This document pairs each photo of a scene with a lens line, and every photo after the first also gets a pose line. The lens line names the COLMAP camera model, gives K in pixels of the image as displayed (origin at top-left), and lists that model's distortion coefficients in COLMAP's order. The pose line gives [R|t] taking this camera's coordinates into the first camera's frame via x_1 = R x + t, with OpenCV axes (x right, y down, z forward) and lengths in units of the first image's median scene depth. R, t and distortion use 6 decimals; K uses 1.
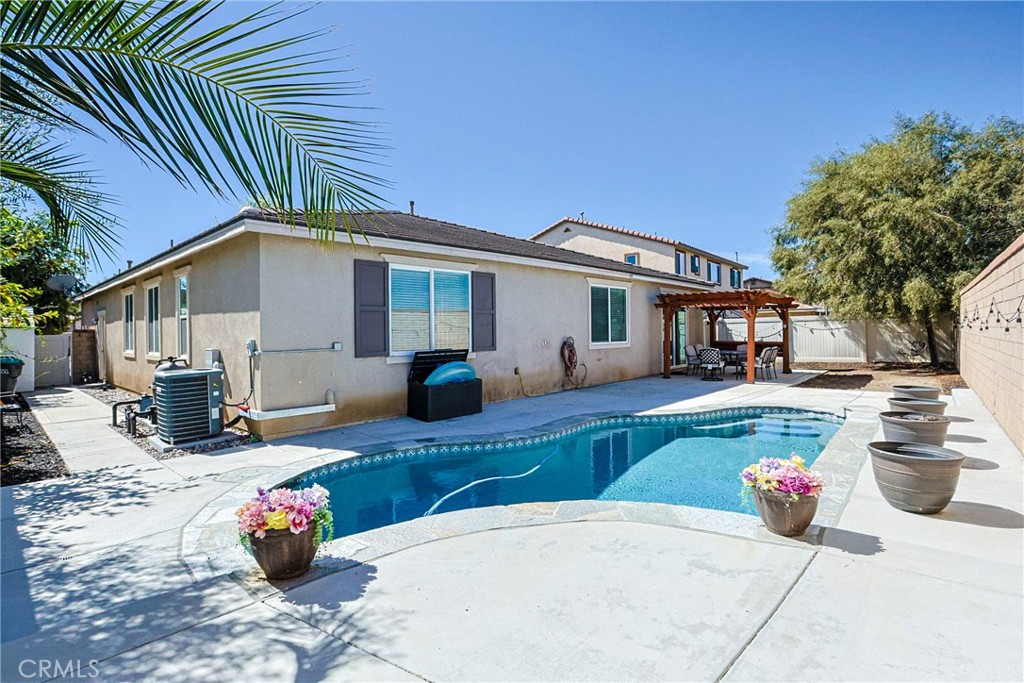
lens RADIAL K [[500.6, 0, 511.6], [0, 500.6, 333.3], [0, 0, 1]] dist [-0.057514, 0.024225]
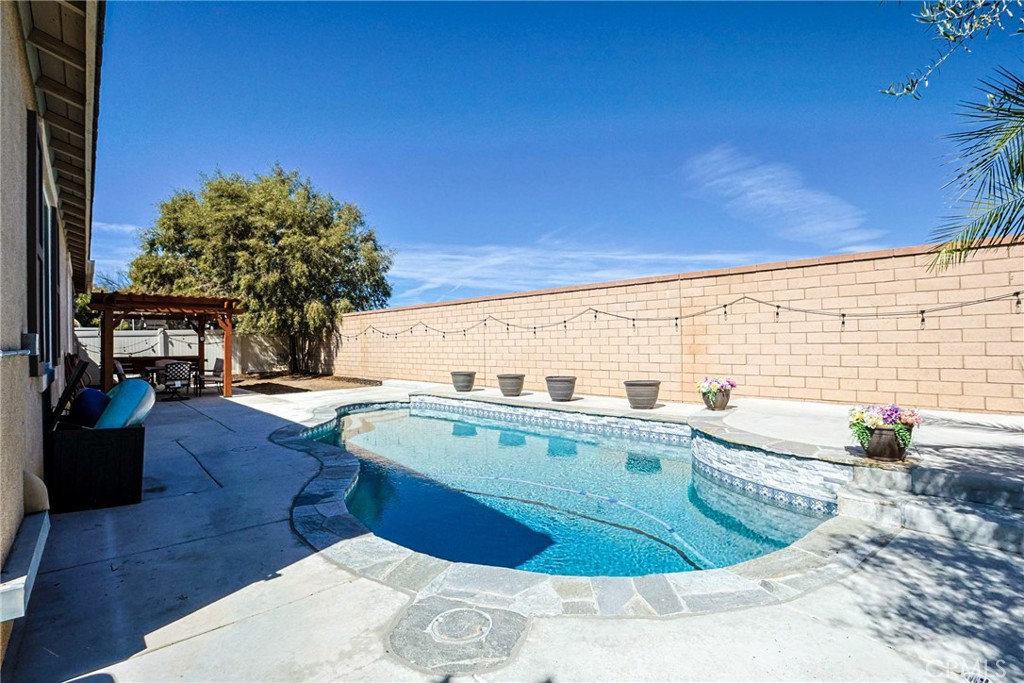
lens RADIAL K [[494.0, 0, 509.3], [0, 494.0, 335.9], [0, 0, 1]] dist [-0.054337, 0.021574]
pose [[0.102367, 0.021622, 0.994512, -1.515898], [0.024020, 0.999418, -0.024201, 0.080238], [-0.994457, 0.026366, 0.101788, 1.460671]]
